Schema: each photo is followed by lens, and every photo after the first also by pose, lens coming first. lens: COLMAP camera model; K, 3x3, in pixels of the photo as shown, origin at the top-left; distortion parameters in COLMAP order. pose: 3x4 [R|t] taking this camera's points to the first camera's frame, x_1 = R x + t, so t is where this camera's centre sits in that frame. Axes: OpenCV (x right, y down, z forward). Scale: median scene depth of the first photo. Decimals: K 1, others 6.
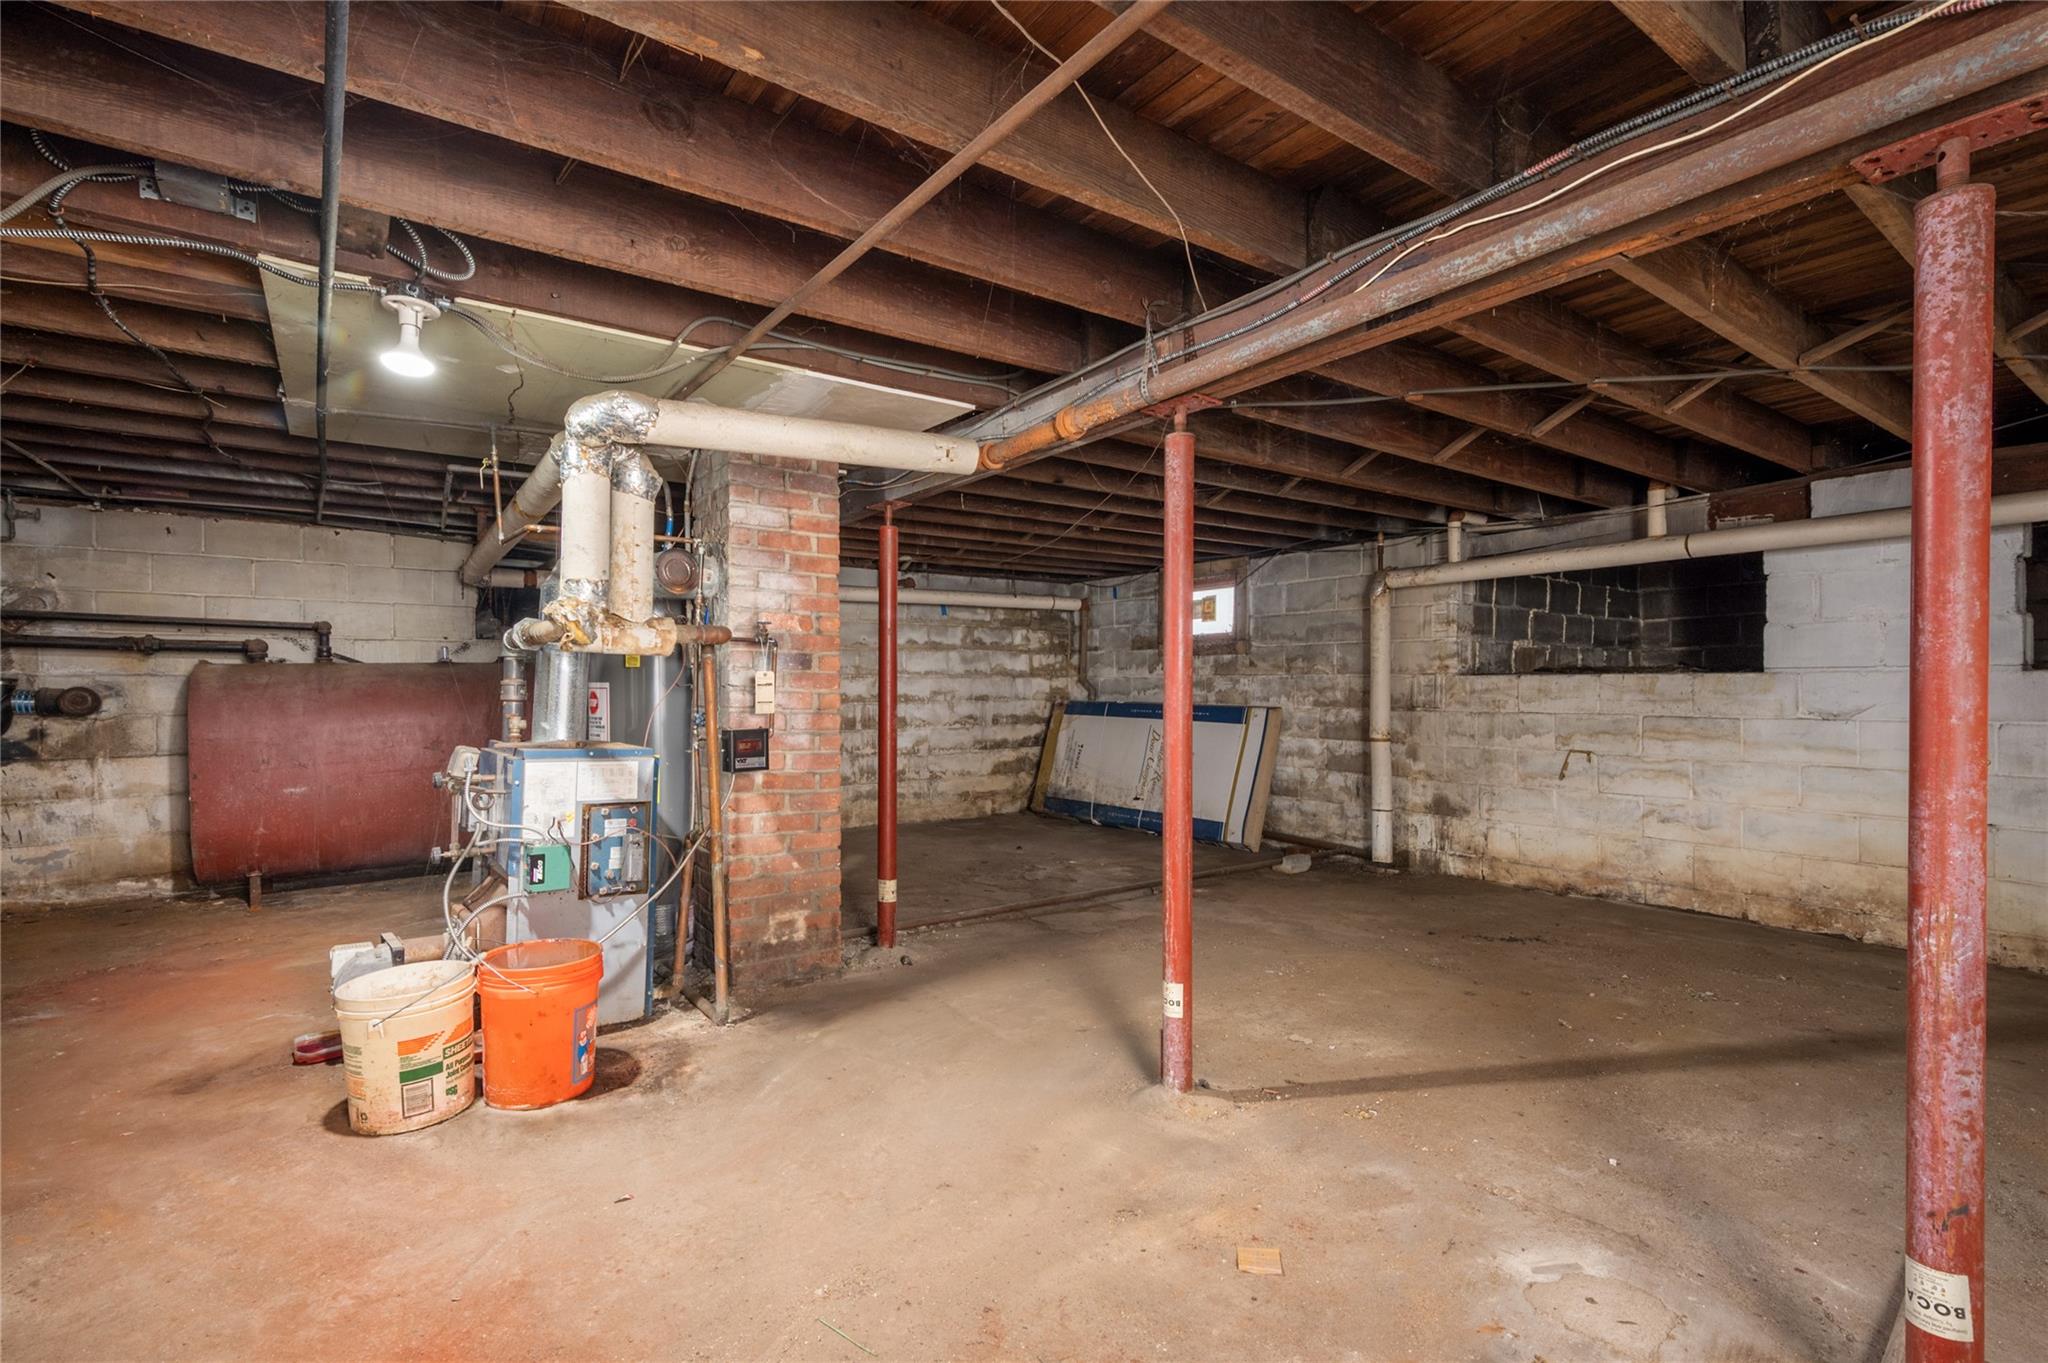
lens RADIAL K [[939.9, 0, 1029.8], [0, 939.9, 679.1], [0, 0, 1]] dist [-0.002685, 0.002032]
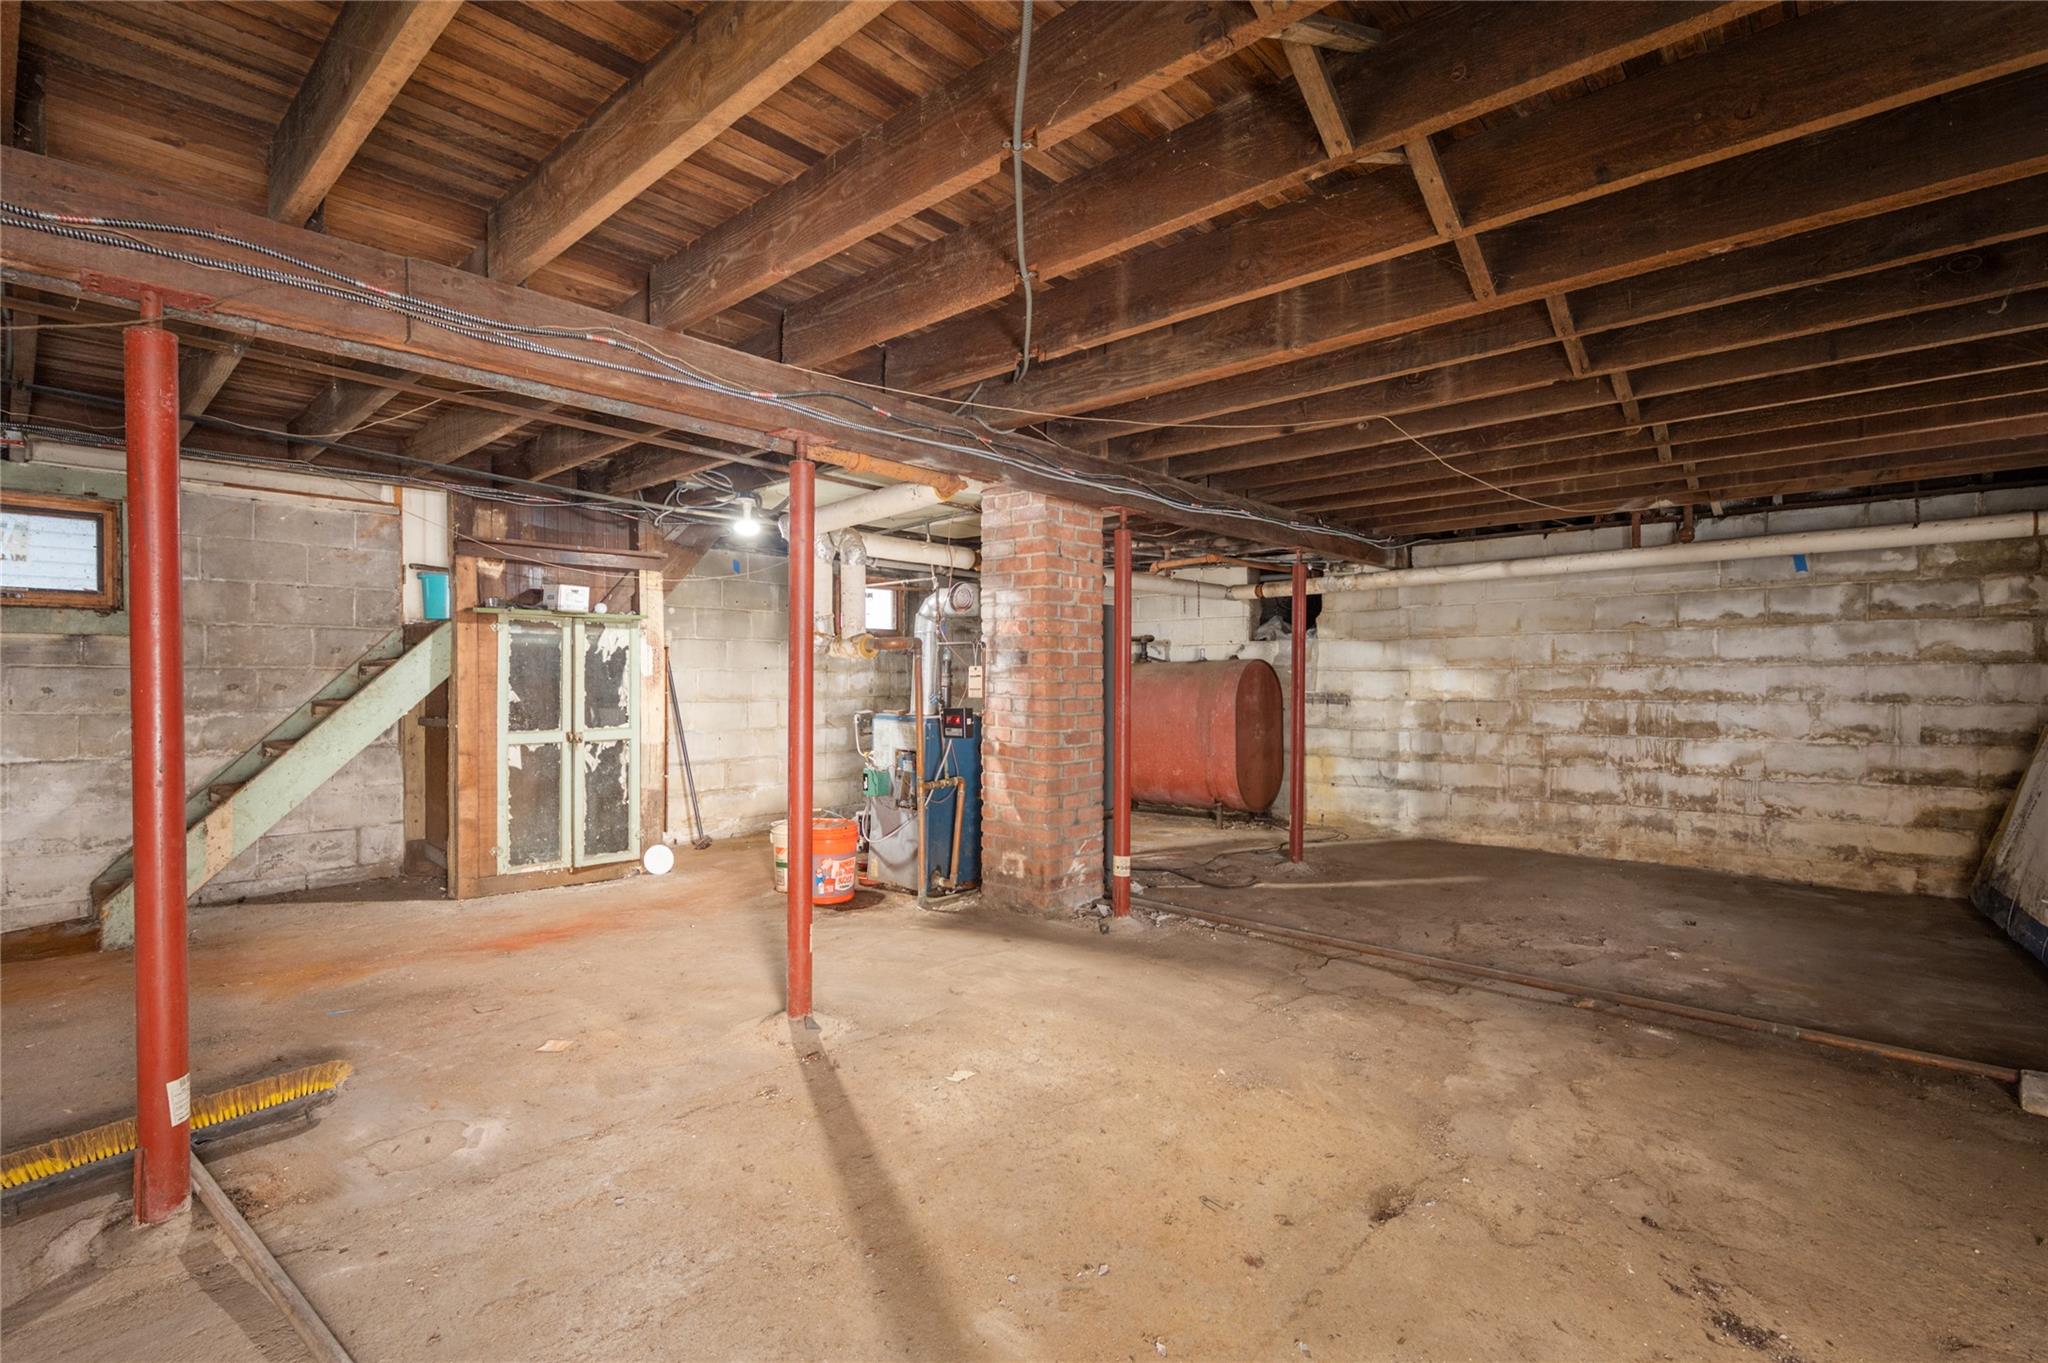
lens RADIAL K [[939.9, 0, 1029.7], [0, 939.9, 687.4], [0, 0, 1]] dist [-0.002685, 0.002032]
pose [[0.201025, 0.010350, -0.979531, 0.448771], [0.005069, 0.999920, 0.011605, 0.003016], [0.979573, -0.007298, 0.200957, 0.342205]]
